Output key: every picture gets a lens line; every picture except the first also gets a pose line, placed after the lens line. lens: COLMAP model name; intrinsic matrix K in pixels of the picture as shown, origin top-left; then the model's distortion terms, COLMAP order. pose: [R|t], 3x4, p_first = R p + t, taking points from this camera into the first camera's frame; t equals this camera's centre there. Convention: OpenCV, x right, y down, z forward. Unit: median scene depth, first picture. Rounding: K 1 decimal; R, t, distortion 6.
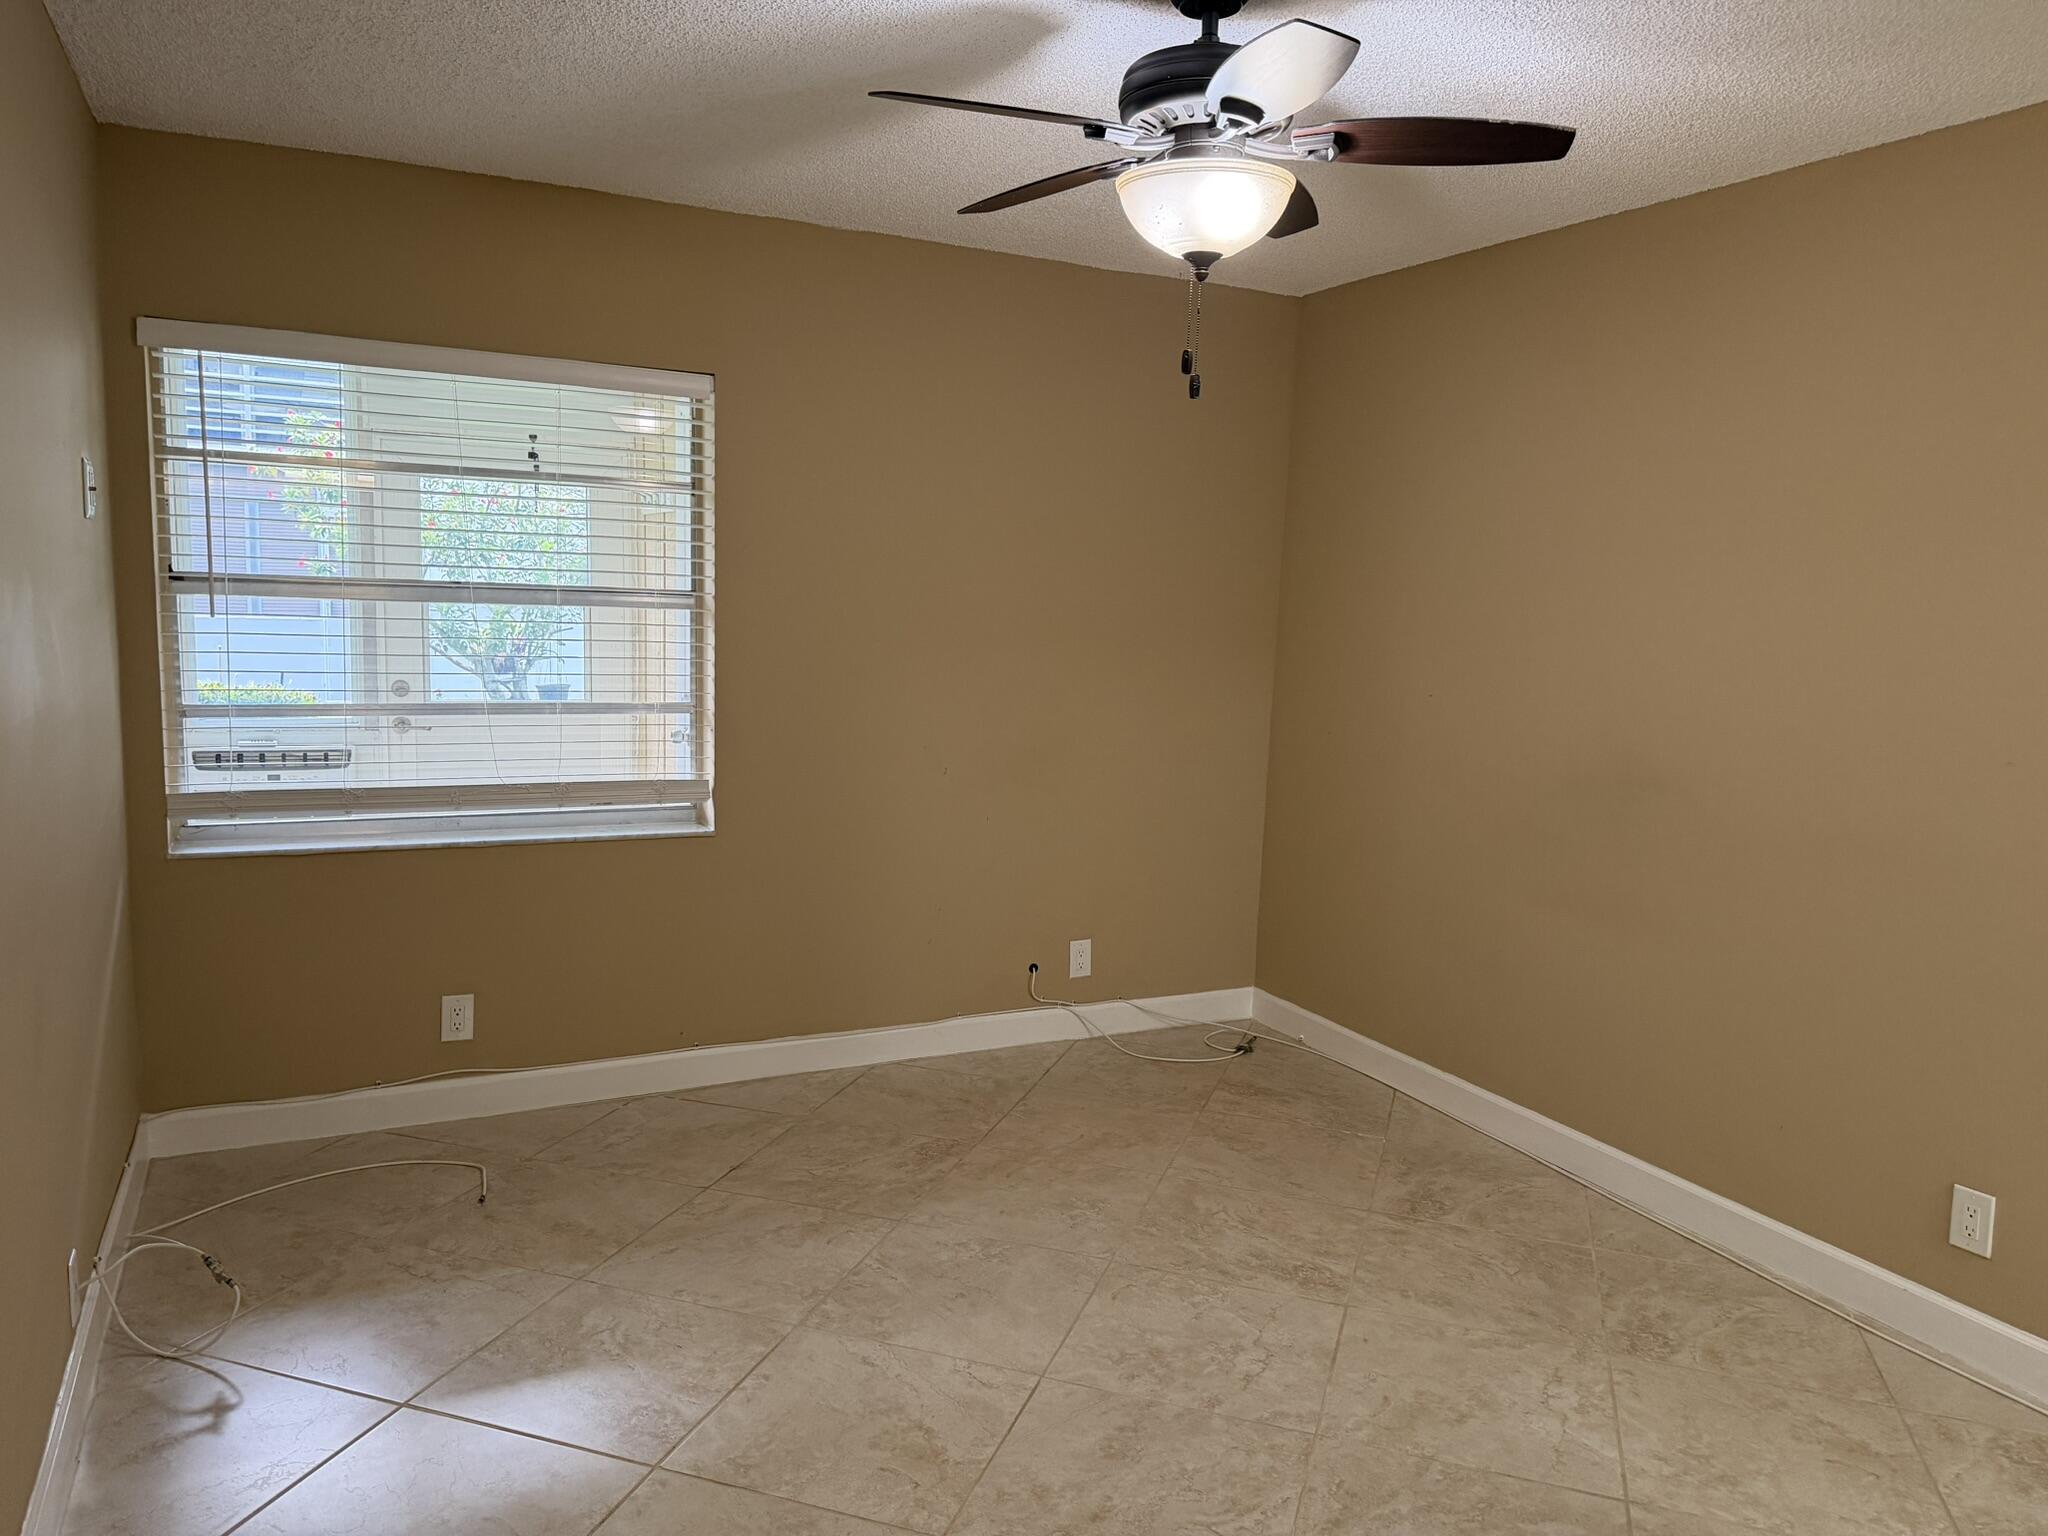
lens RADIAL K [[1455.6, 0, 1024.0], [0, 1455.6, 768.0], [0, 0, 1]] dist [0.152281, -0.205397]
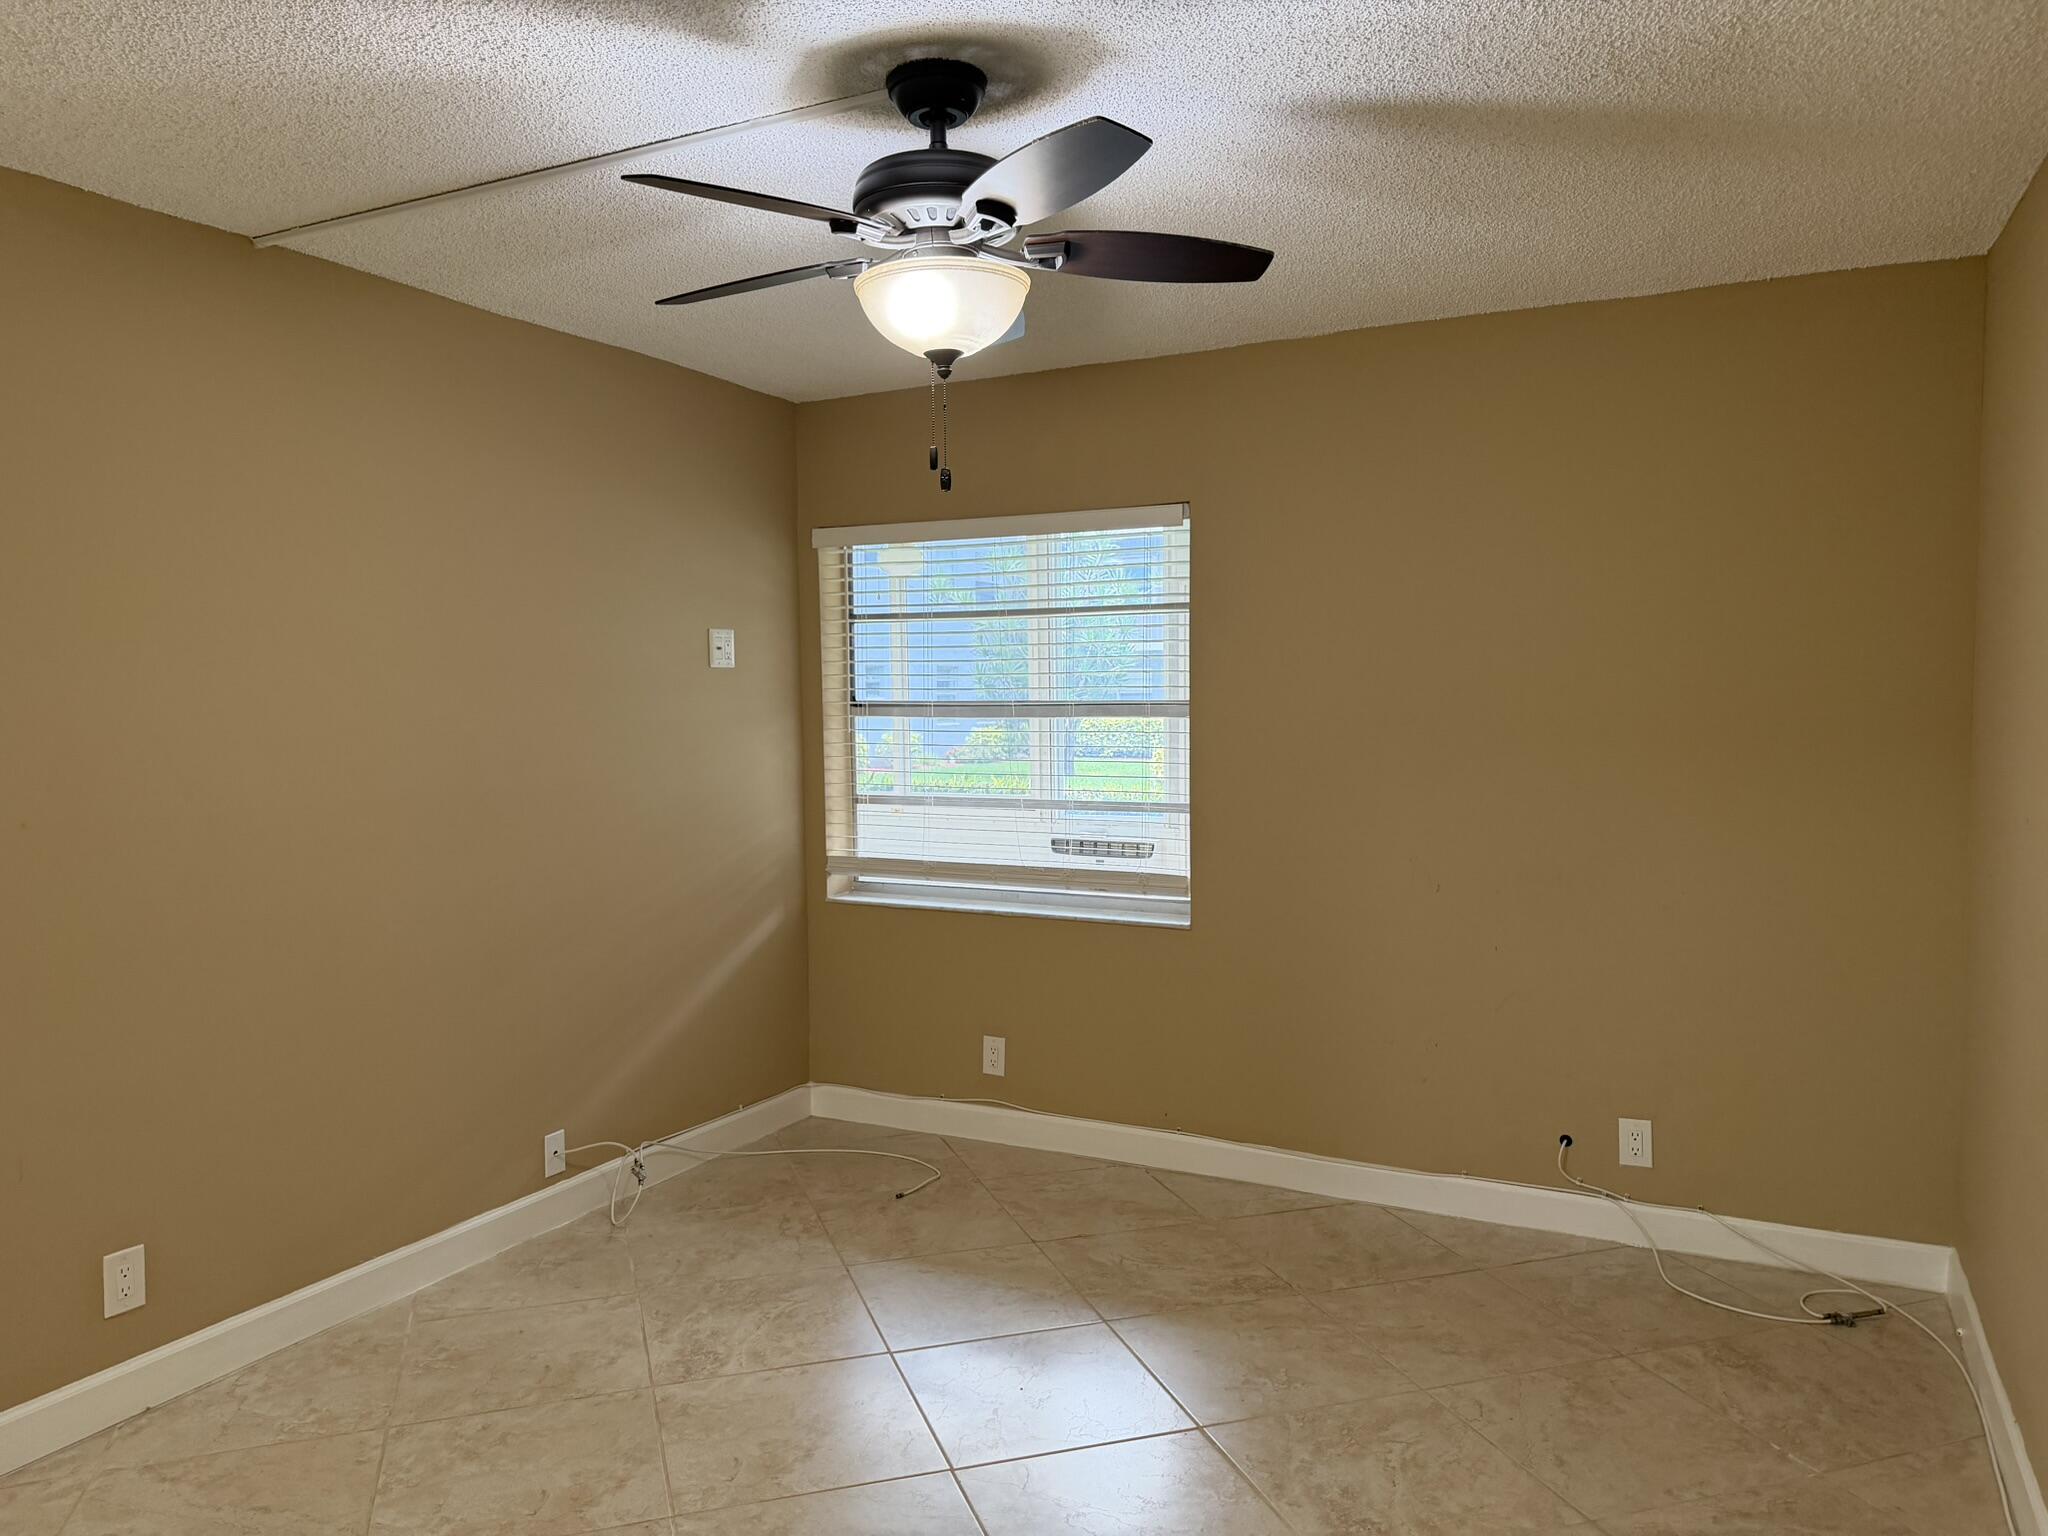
lens RADIAL K [[1440.6, 0, 1012.6], [0, 1440.6, 779.7], [0, 0, 1]] dist [0.144598, -0.194733]
pose [[0.597652, 0.012457, -0.801659, 0.569778], [-0.073013, 0.996570, -0.038946, -0.012694], [0.798424, 0.081807, 0.596512, 0.281165]]
